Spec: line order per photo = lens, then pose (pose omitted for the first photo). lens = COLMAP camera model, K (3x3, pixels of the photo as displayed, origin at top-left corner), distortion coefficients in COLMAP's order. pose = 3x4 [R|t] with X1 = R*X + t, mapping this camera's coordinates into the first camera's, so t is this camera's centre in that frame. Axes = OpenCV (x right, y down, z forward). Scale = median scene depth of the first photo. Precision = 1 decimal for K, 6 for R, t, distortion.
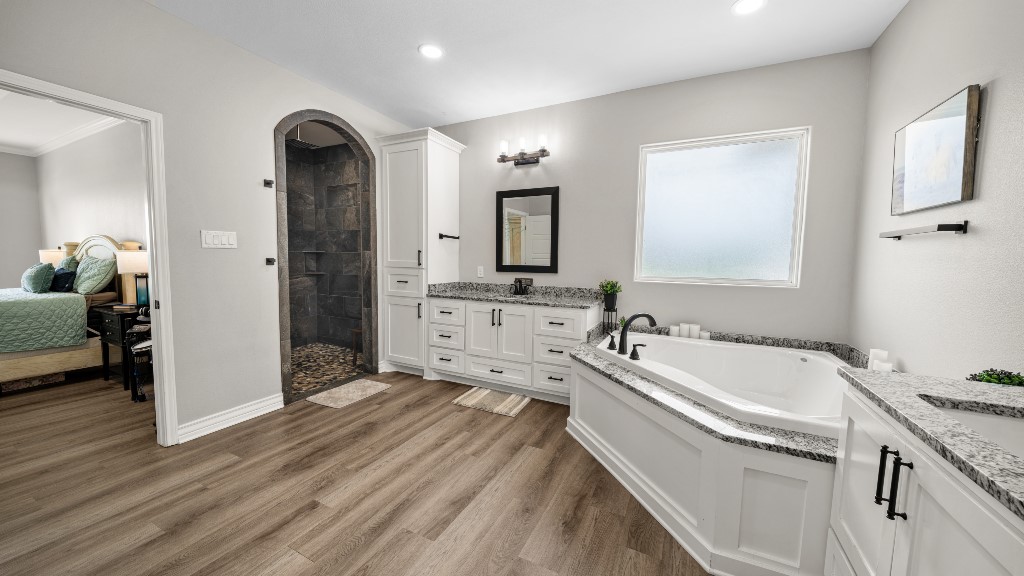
lens RADIAL K [[365.8, 0, 519.2], [0, 365.8, 287.5], [0, 0, 1]] dist [-0.005096, -0.001220]
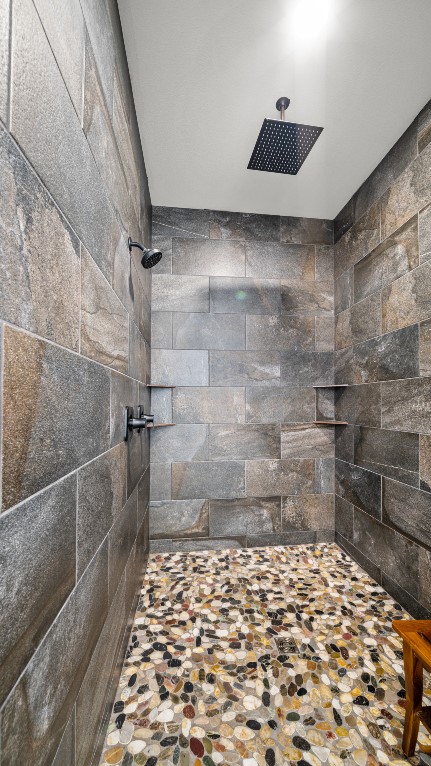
lens RADIAL K [[273.7, 0, 216.7], [0, 273.7, 399.2], [0, 0, 1]] dist [-0.005096, -0.001220]
pose [[0.532747, -0.024974, -0.845906, -0.291786], [-0.057269, 0.996209, -0.065479, -0.038116], [0.844335, 0.083328, 0.529297, 0.621136]]
